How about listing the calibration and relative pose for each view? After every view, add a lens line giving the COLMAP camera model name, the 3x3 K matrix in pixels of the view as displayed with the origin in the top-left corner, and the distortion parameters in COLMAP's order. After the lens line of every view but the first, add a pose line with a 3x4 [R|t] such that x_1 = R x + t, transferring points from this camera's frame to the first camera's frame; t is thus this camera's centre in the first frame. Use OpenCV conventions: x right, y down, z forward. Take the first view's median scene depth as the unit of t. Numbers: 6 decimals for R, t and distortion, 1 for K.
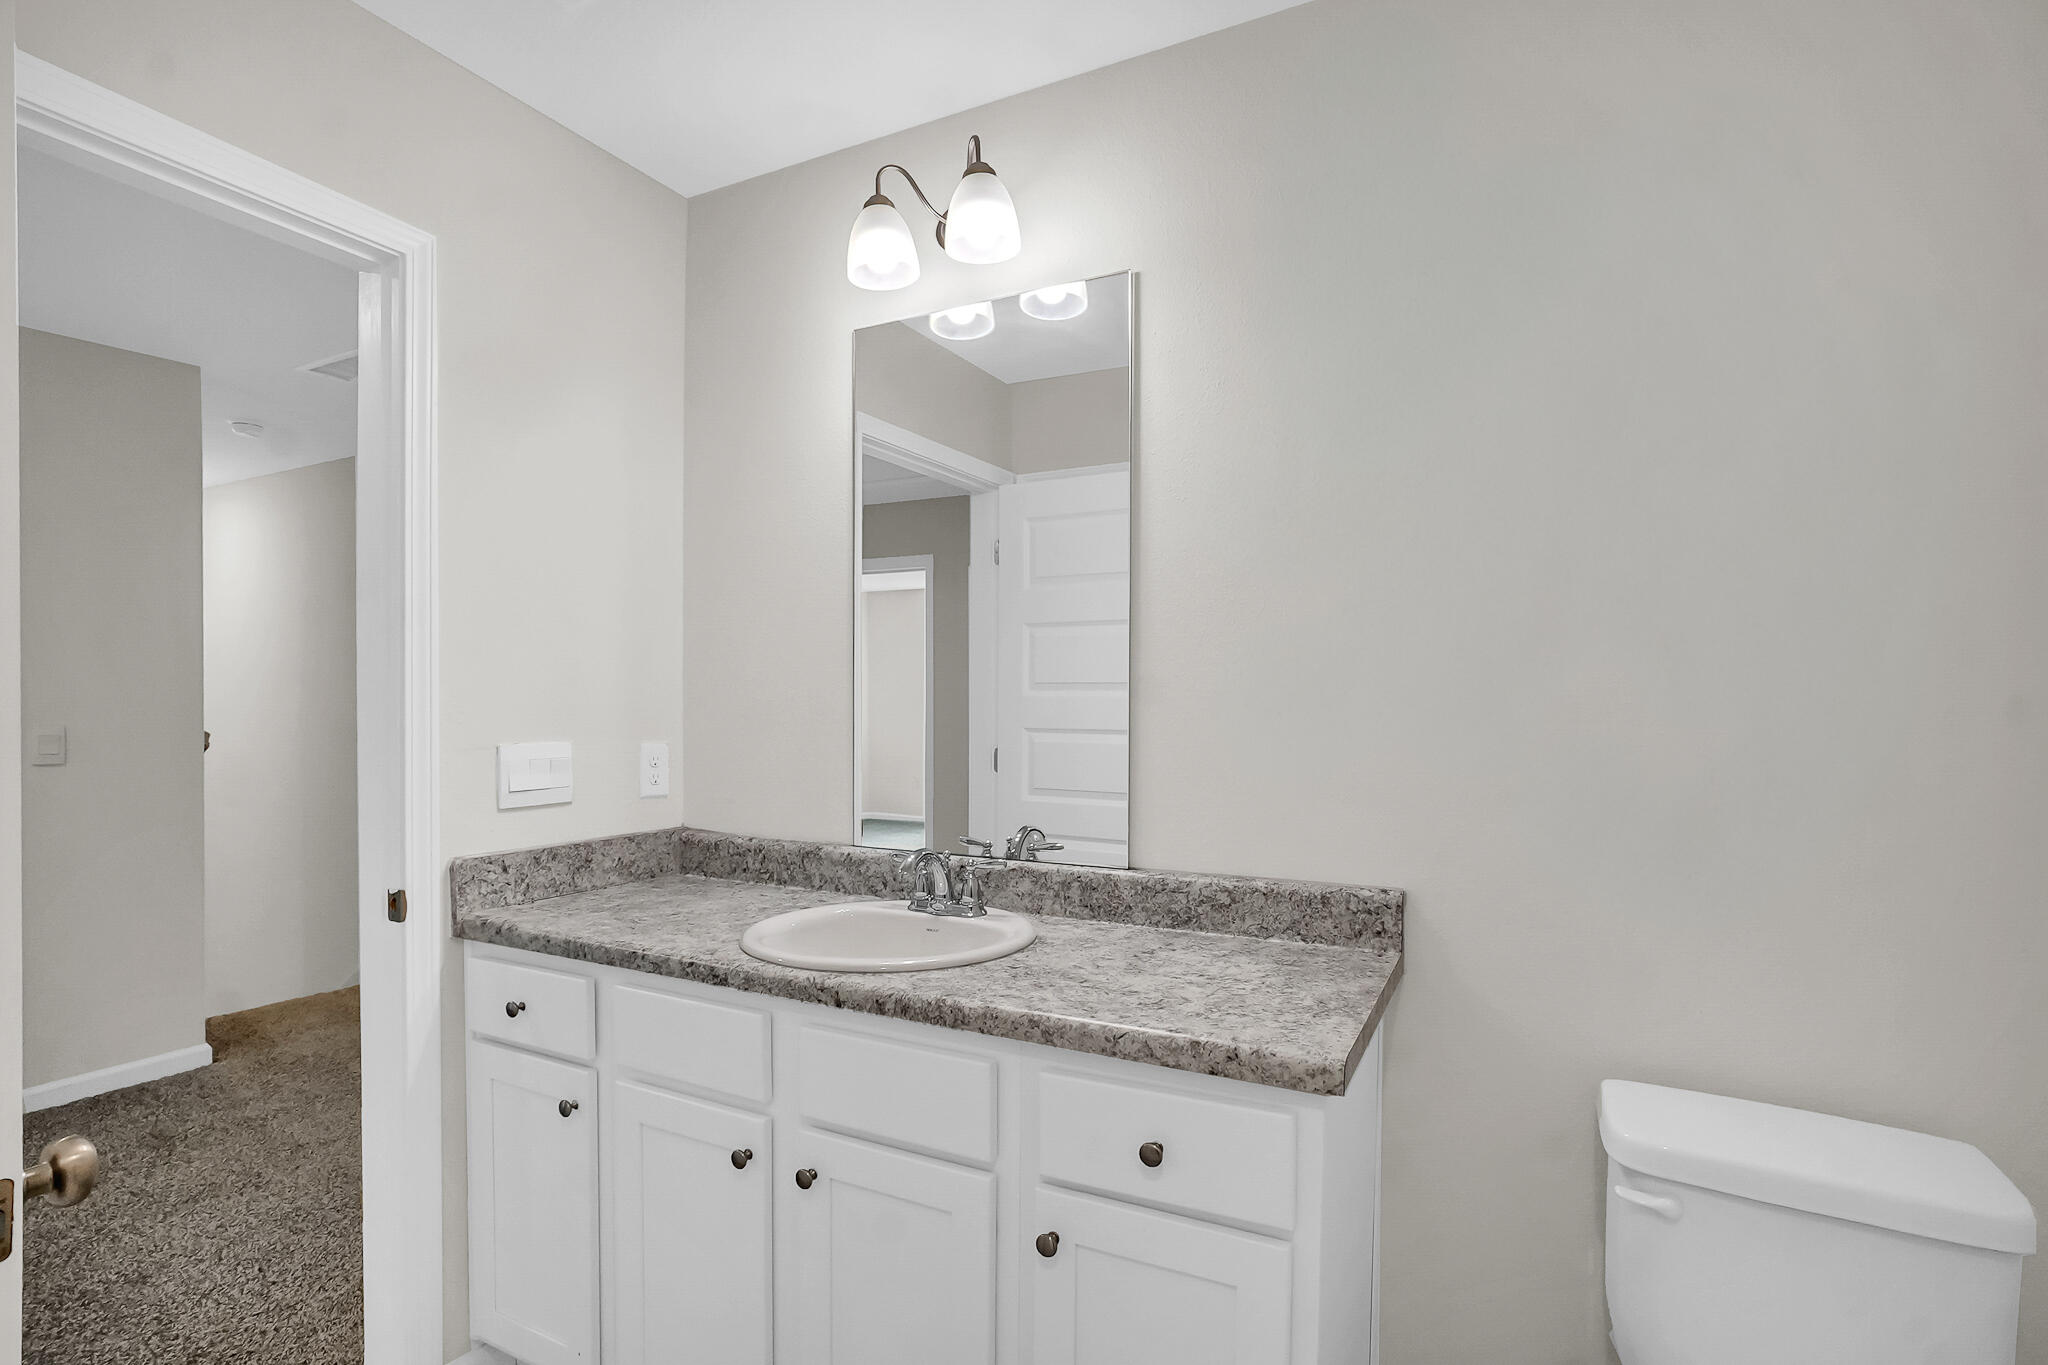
lens RADIAL K [[981.6, 0, 1022.4], [0, 981.6, 695.3], [0, 0, 1]] dist [-0.015333, 0.002539]
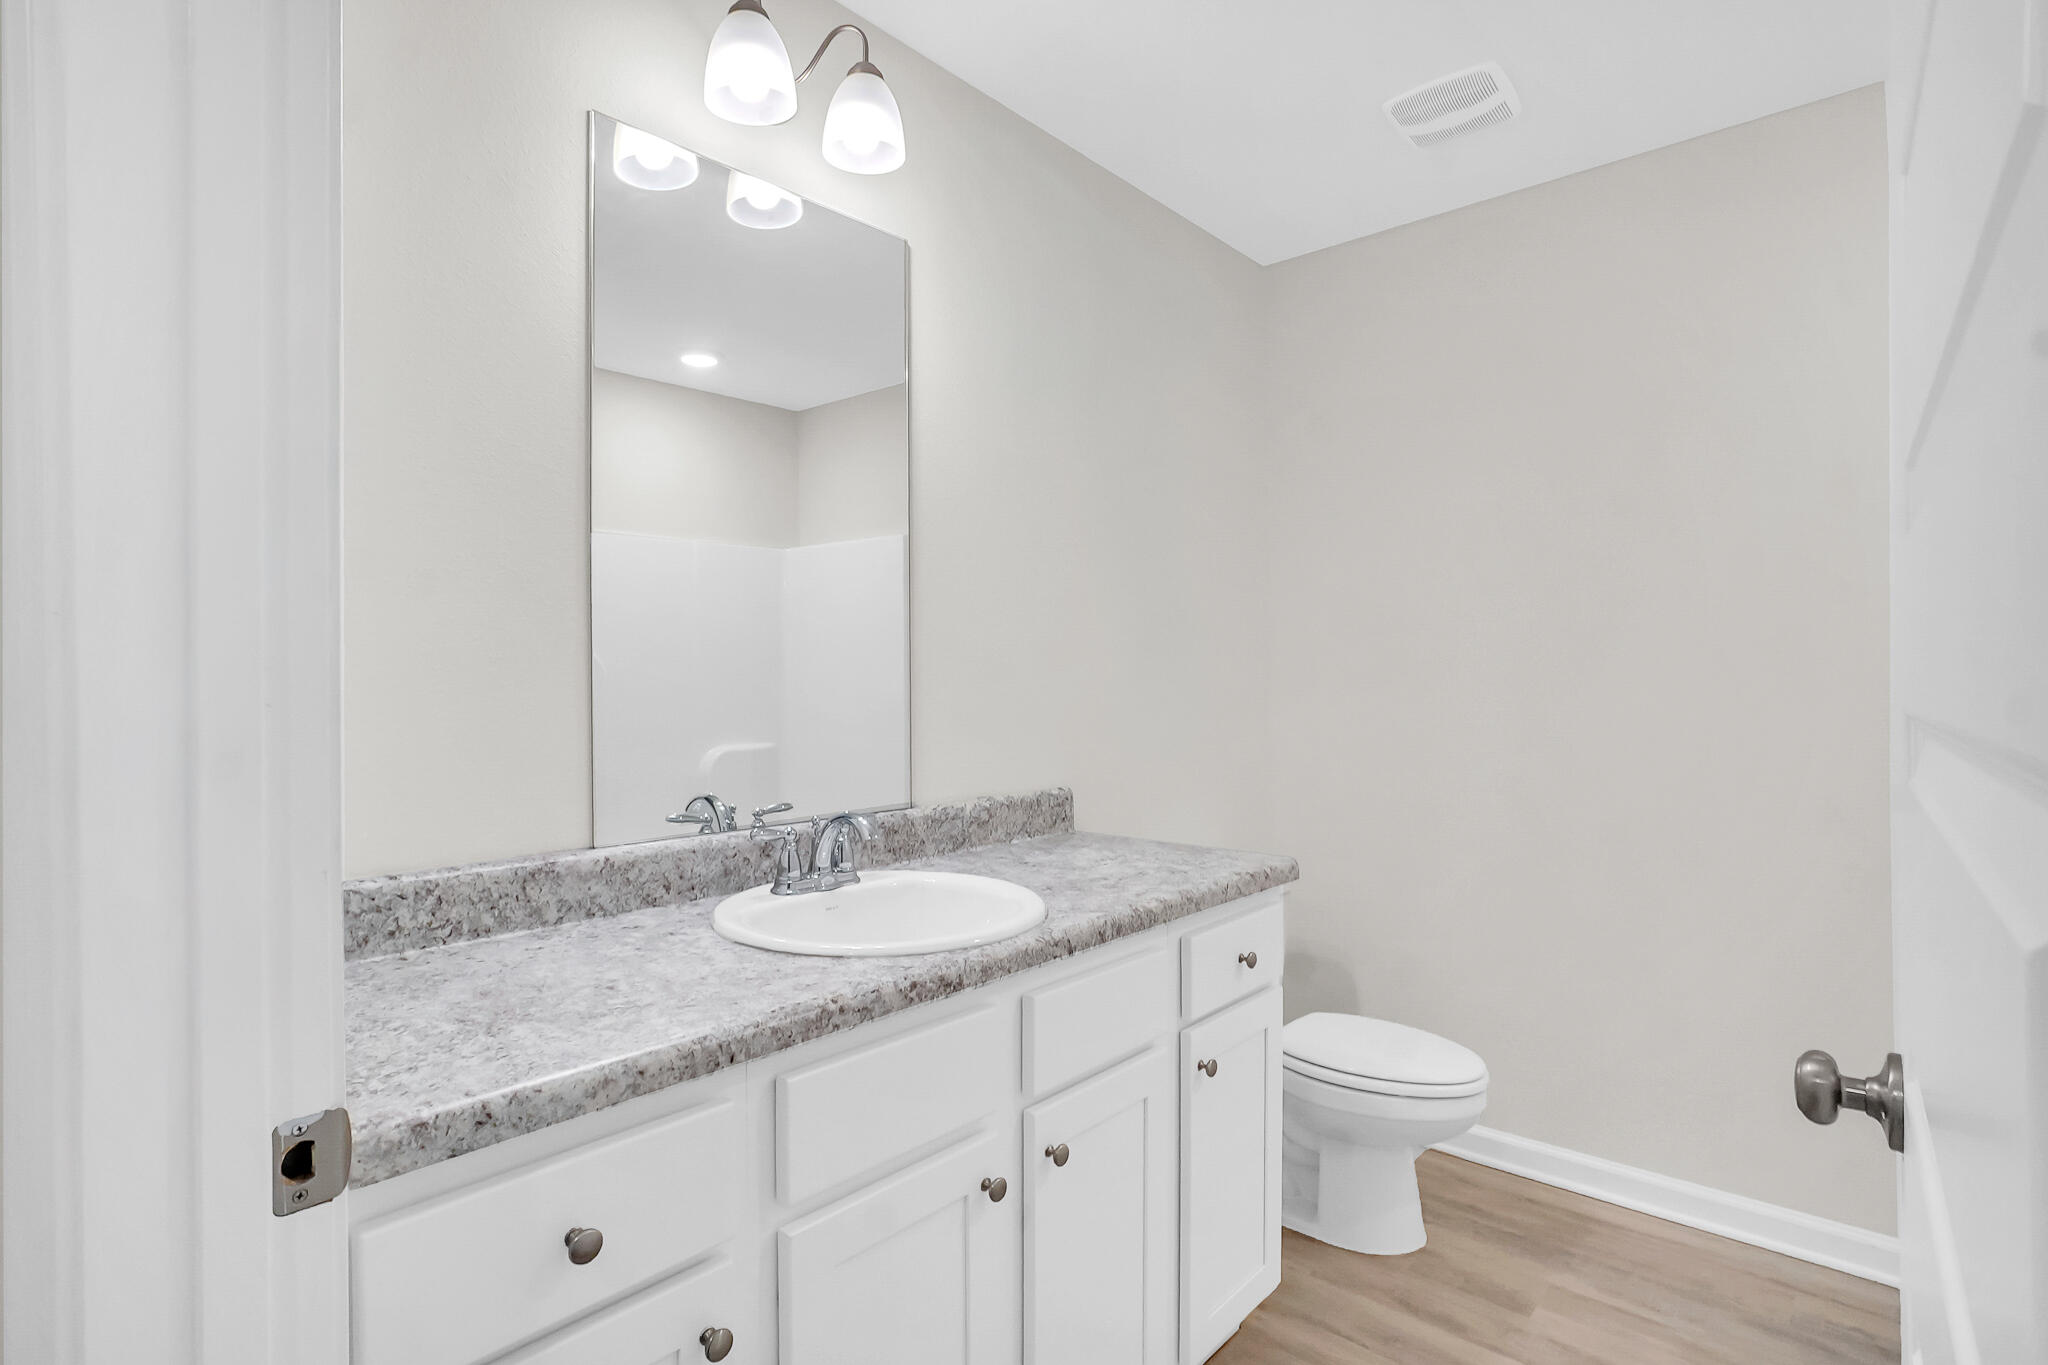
lens RADIAL K [[981.6, 0, 1020.9], [0, 981.6, 680.2], [0, 0, 1]] dist [-0.015333, 0.002539]
pose [[0.244234, 0.000810, 0.969716, -0.900508], [-0.005641, 0.999984, 0.000586, 0.043917], [-0.969700, -0.005614, 0.244235, 0.661736]]
